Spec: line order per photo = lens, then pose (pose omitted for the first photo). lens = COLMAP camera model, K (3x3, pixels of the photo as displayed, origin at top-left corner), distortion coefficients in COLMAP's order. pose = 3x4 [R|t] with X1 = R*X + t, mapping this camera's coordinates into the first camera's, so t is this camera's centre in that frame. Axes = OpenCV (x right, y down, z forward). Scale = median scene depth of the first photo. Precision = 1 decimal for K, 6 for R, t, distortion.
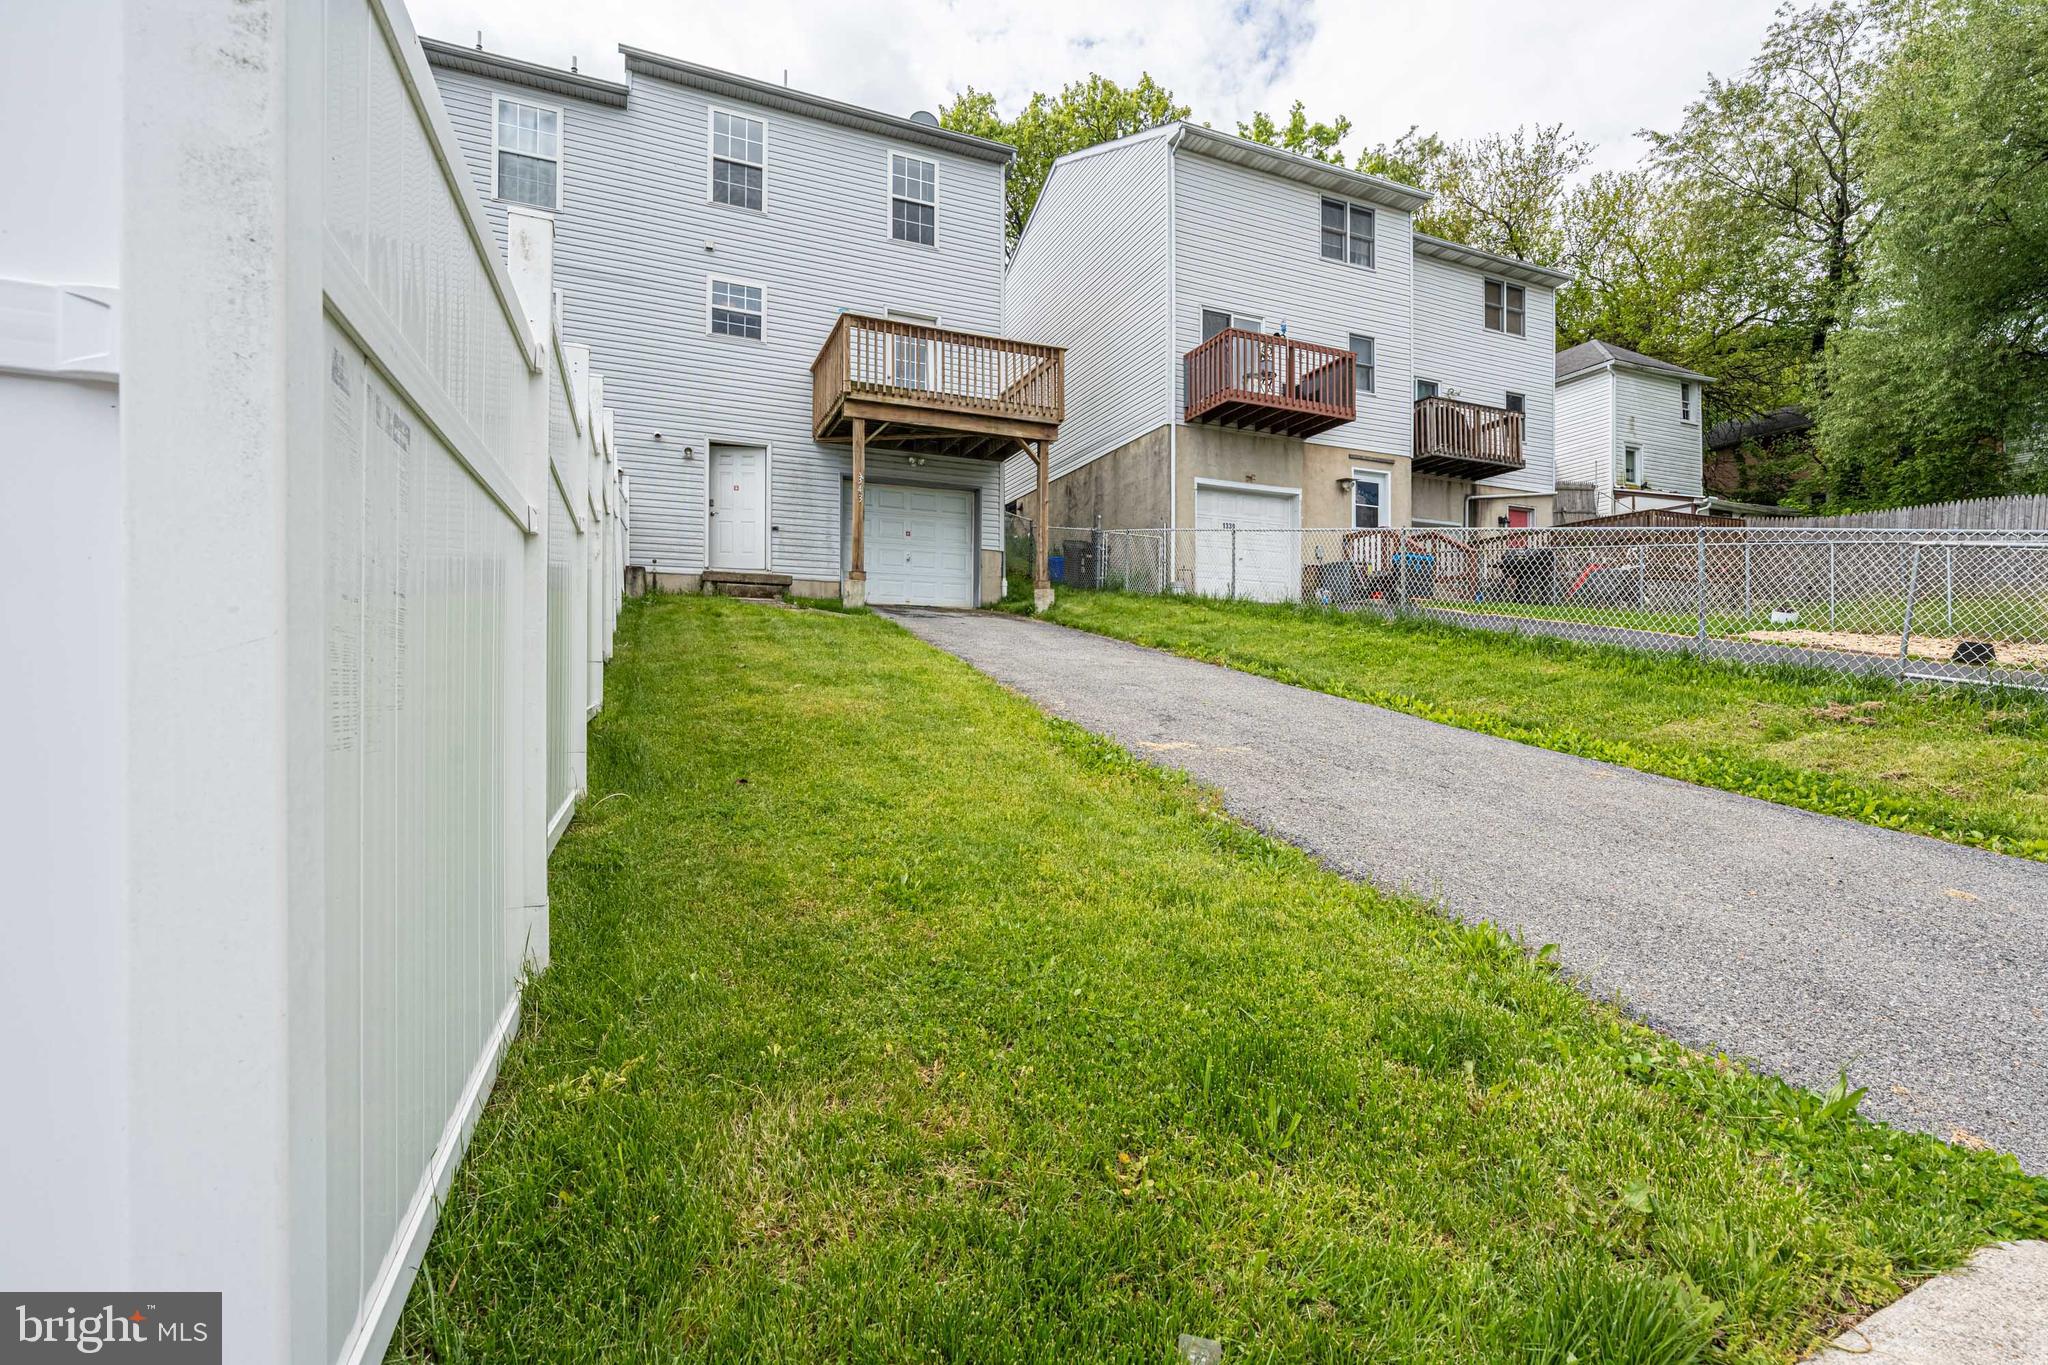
lens RADIAL K [[856.5, 0, 1024.2], [0, 856.5, 687.3], [0, 0, 1]] dist [-0.001012, -0.000610]
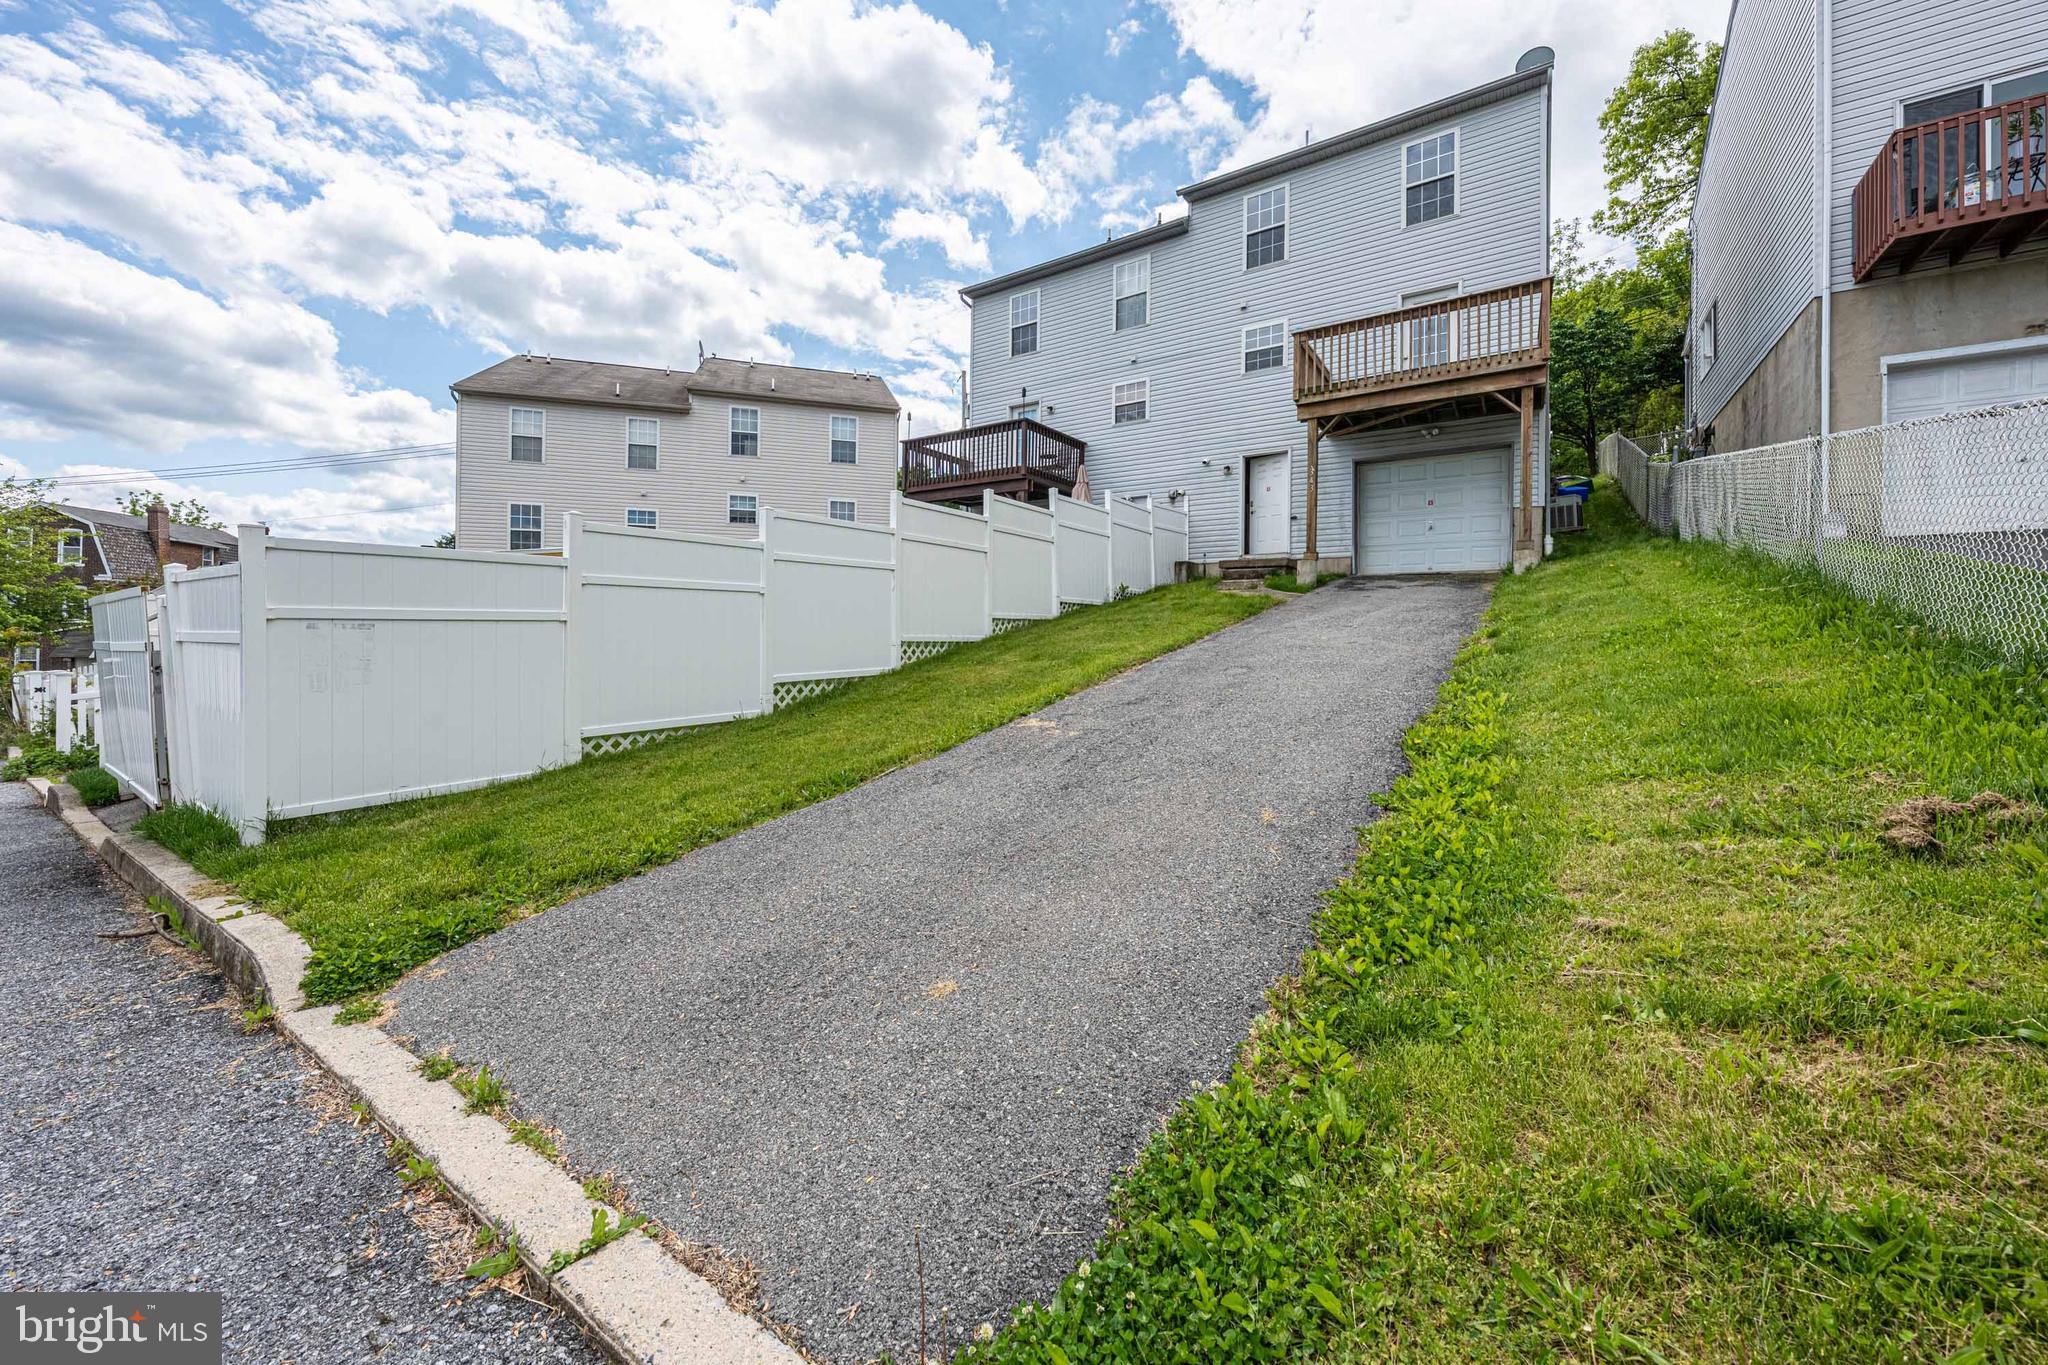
lens RADIAL K [[739.3, 0, 1065.4], [0, 739.3, 631.7], [0, 0, 1]] dist [-0.003049, -0.000212]
pose [[0.556851, 0.008108, -0.830573, 0.358540], [-0.009389, 0.999950, 0.003467, -0.023559], [0.830560, 0.005867, 0.556899, 0.142119]]
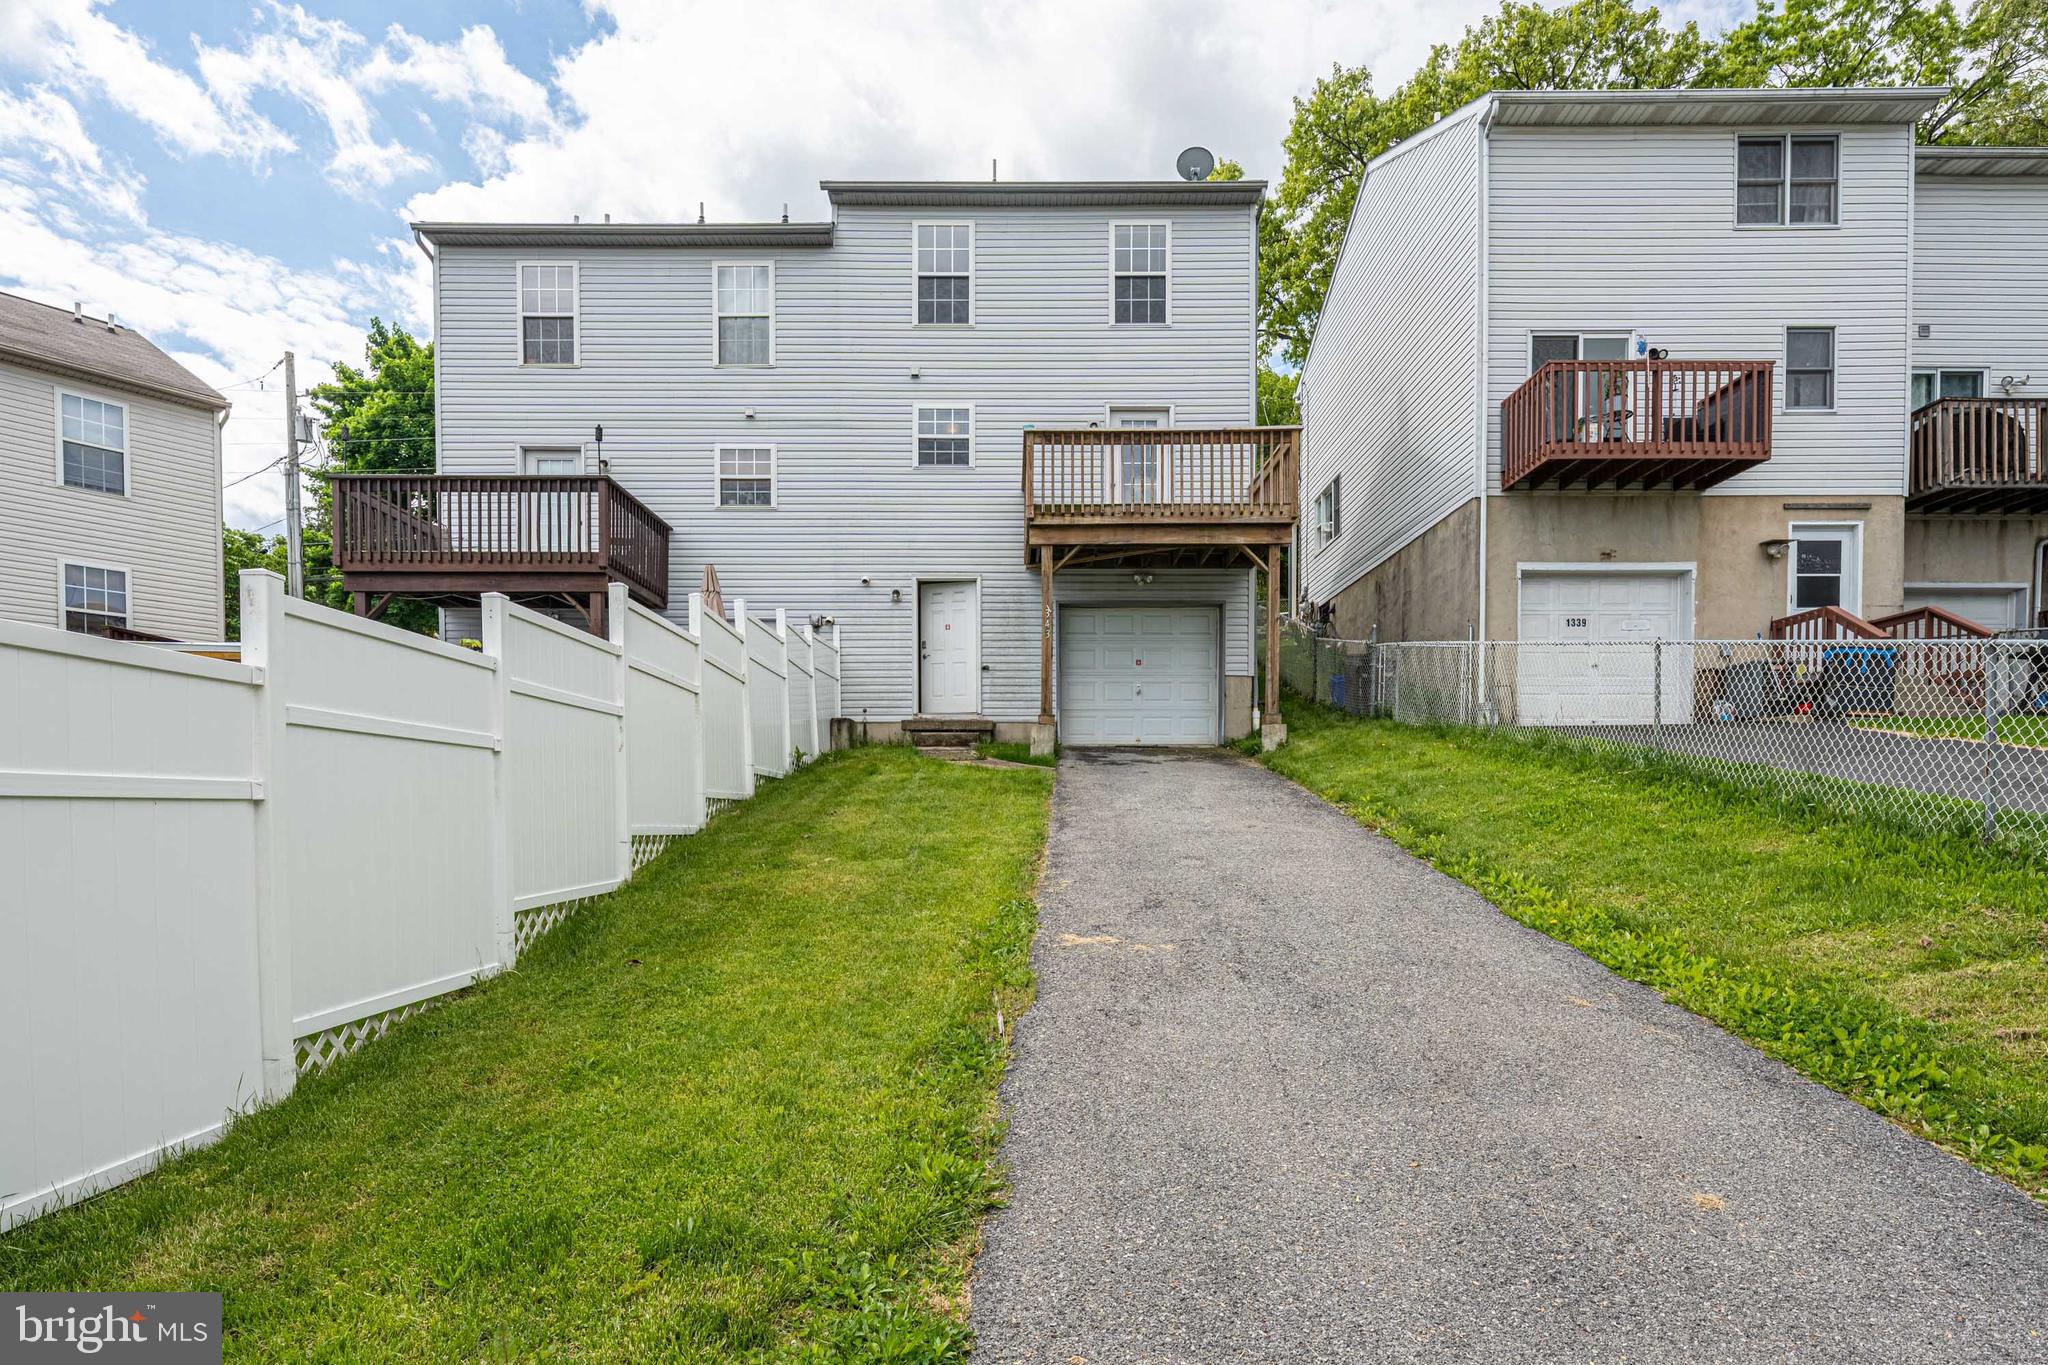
lens RADIAL K [[1039.7, 0, 1052.0], [0, 1039.7, 847.1], [0, 0, 1]] dist [0.000414, 0.001343]
pose [[0.926300, 0.009434, -0.376669, 0.182793], [0.000790, 0.999636, 0.026977, -0.020652], [0.376786, -0.025286, 0.925955, -0.015617]]
